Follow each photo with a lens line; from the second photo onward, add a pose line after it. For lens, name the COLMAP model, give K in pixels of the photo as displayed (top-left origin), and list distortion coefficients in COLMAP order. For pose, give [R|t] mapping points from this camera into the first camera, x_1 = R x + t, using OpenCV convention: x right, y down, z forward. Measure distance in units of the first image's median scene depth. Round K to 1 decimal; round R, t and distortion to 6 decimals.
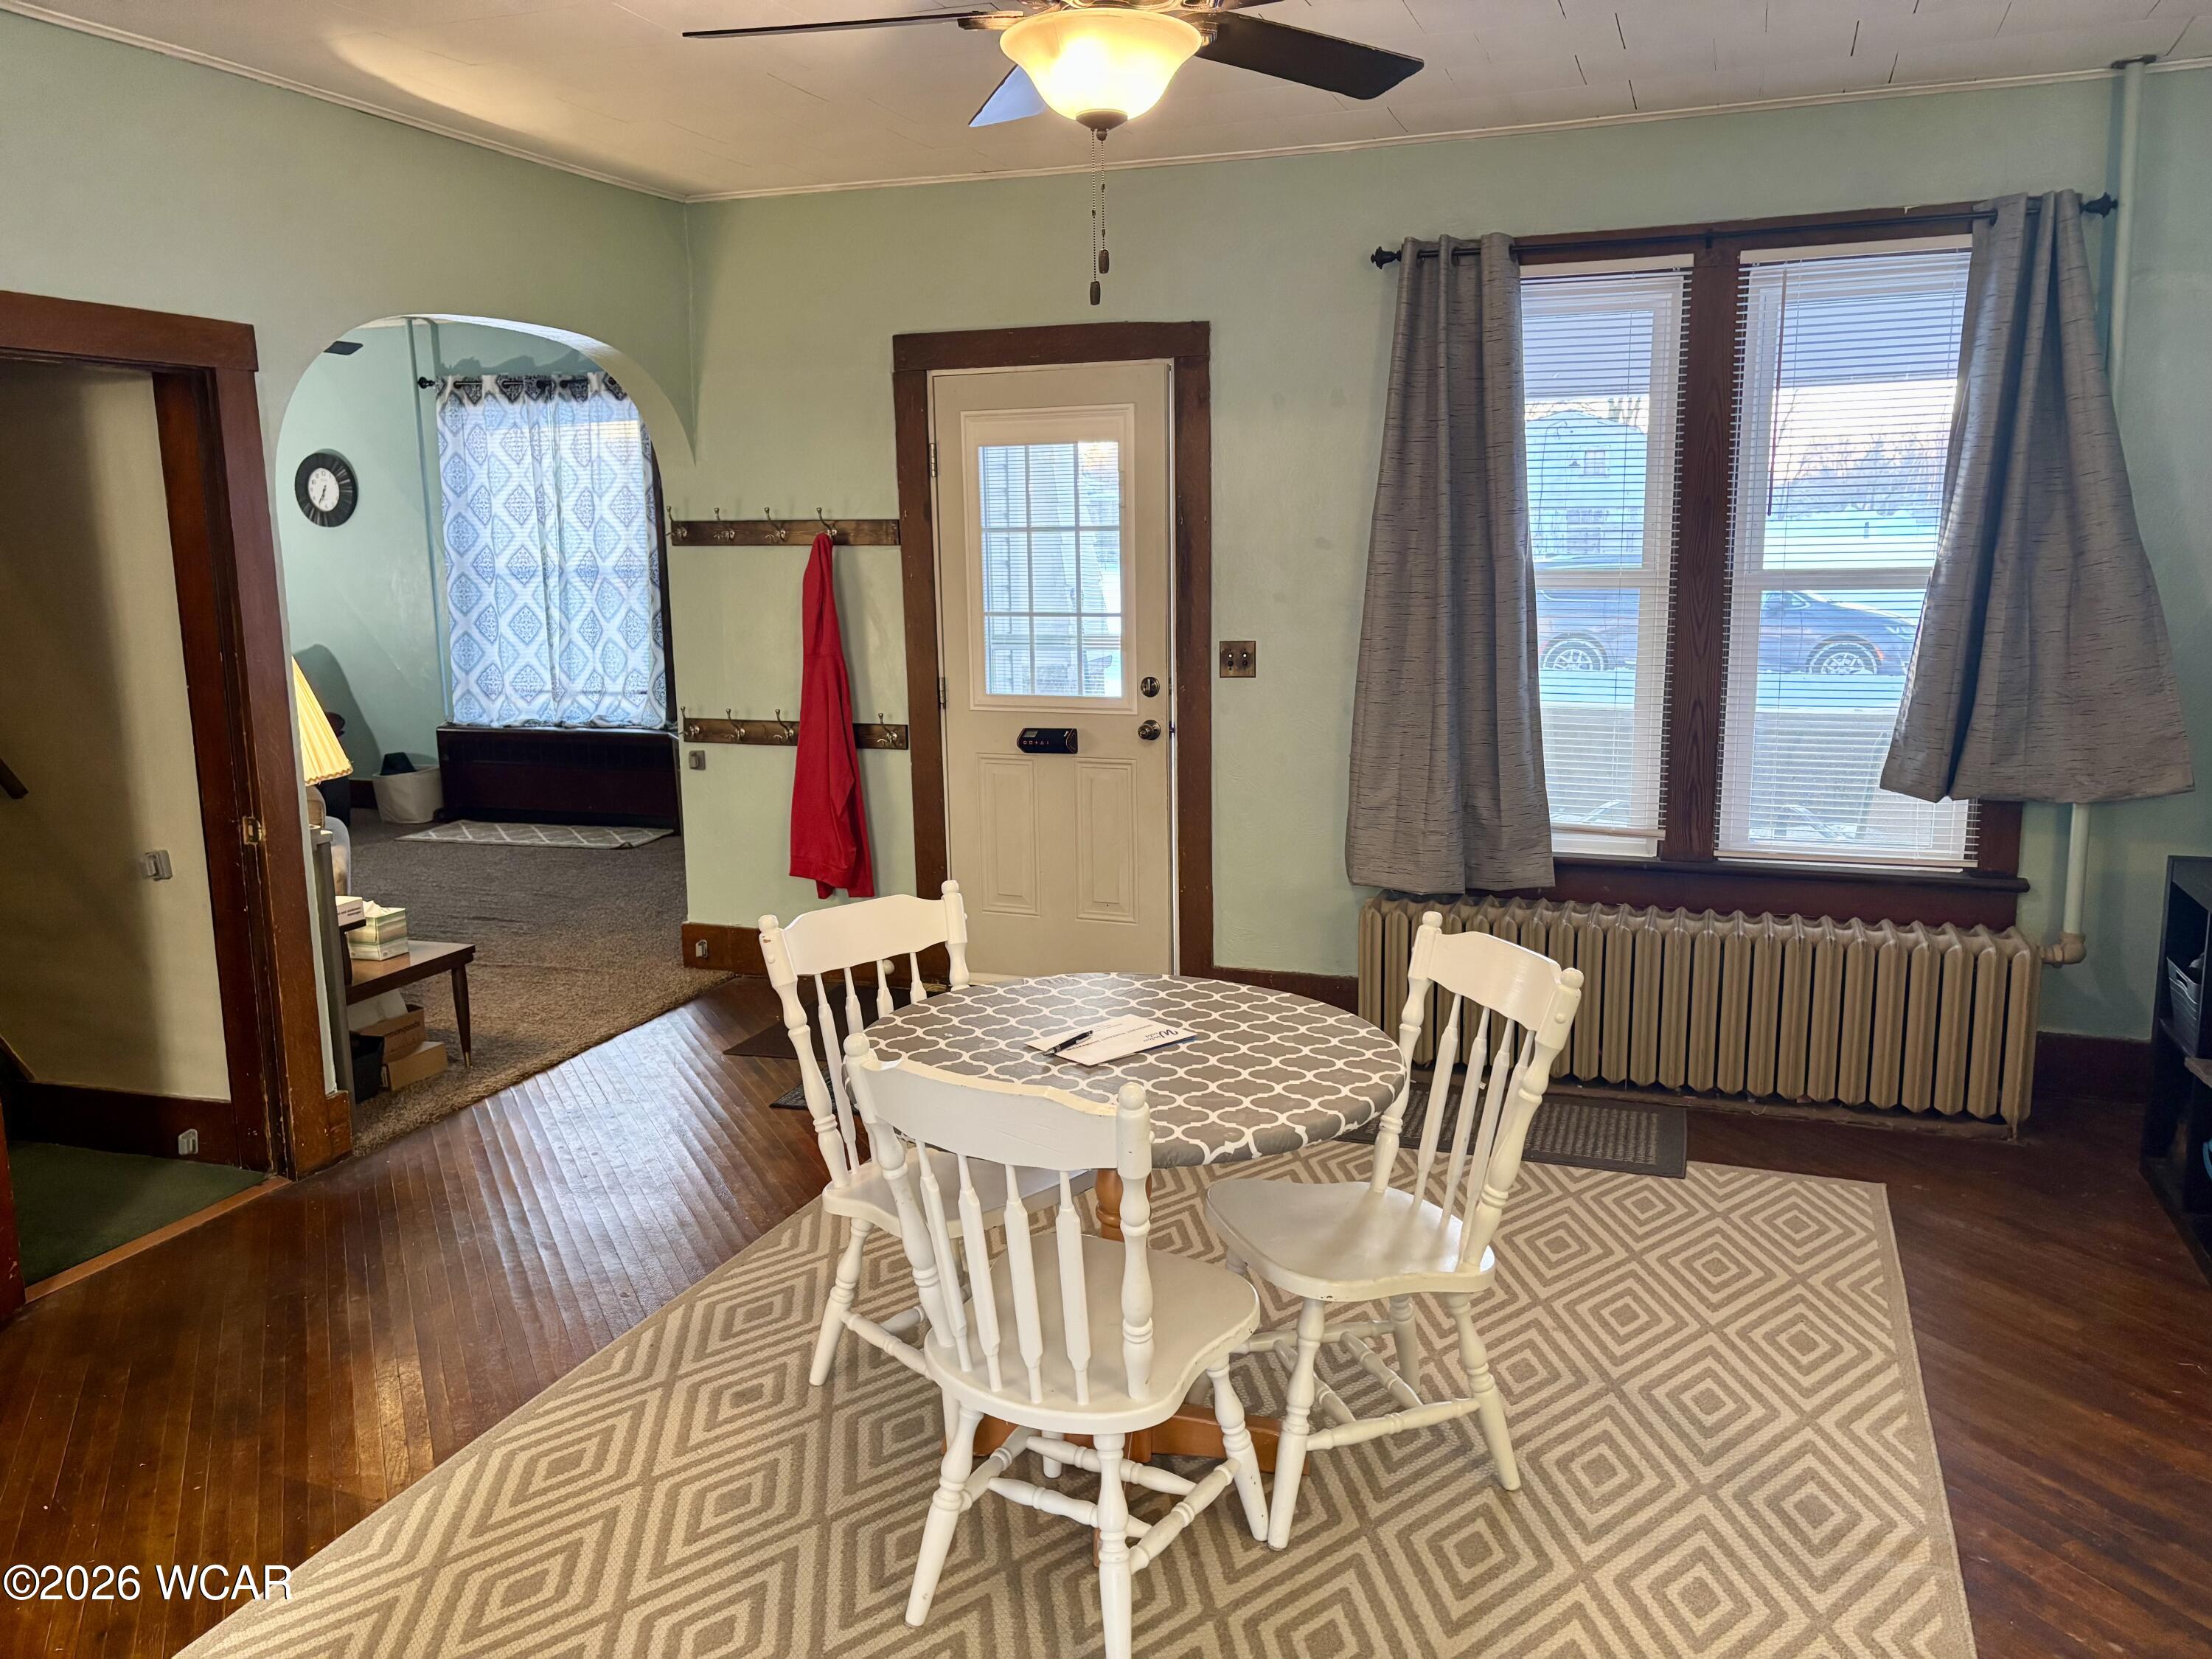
lens RADIAL K [[1662.0, 0, 1107.5], [0, 1662.0, 831.3], [0, 0, 1]] dist [0.046426, -0.051107]
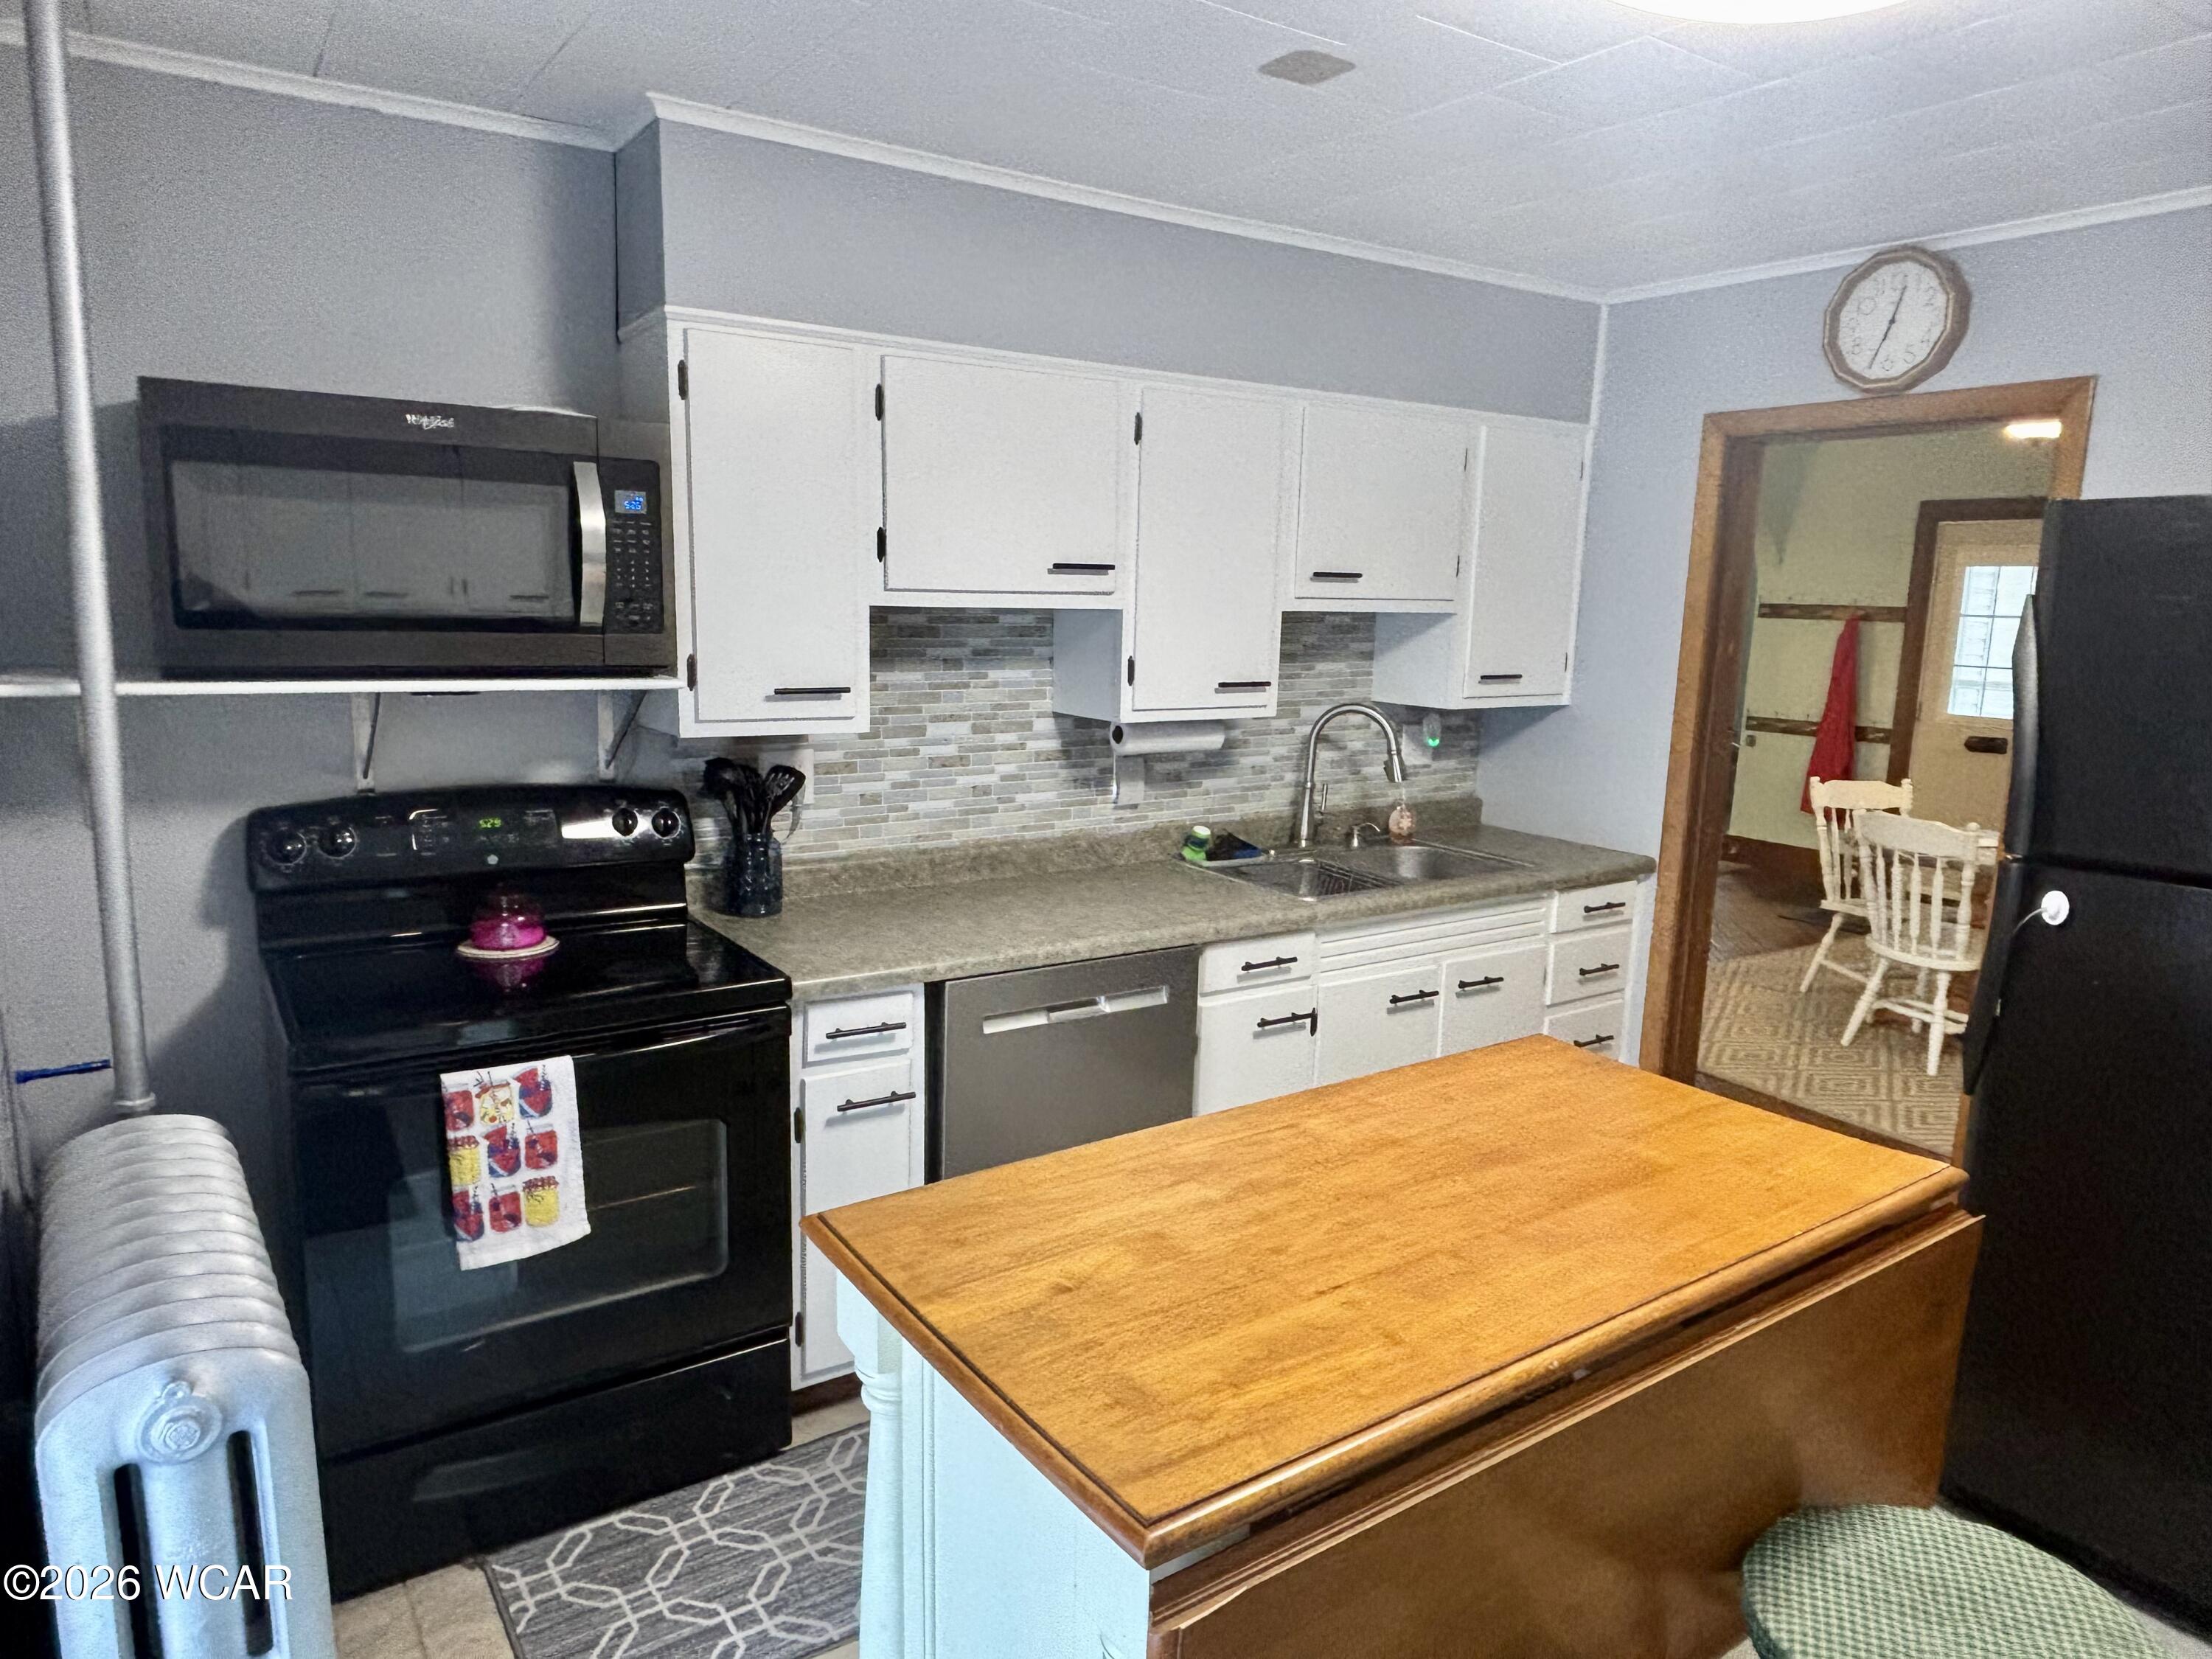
lens RADIAL K [[1392.2, 0, 1099.3], [0, 1392.2, 836.1], [0, 0, 1]] dist [0.054365, -0.080292]
pose [[0.804210, 0.137644, -0.578187, 0.047812], [-0.145878, 0.988769, 0.032485, 0.075760], [0.576165, 0.058220, 0.815257, -0.408404]]
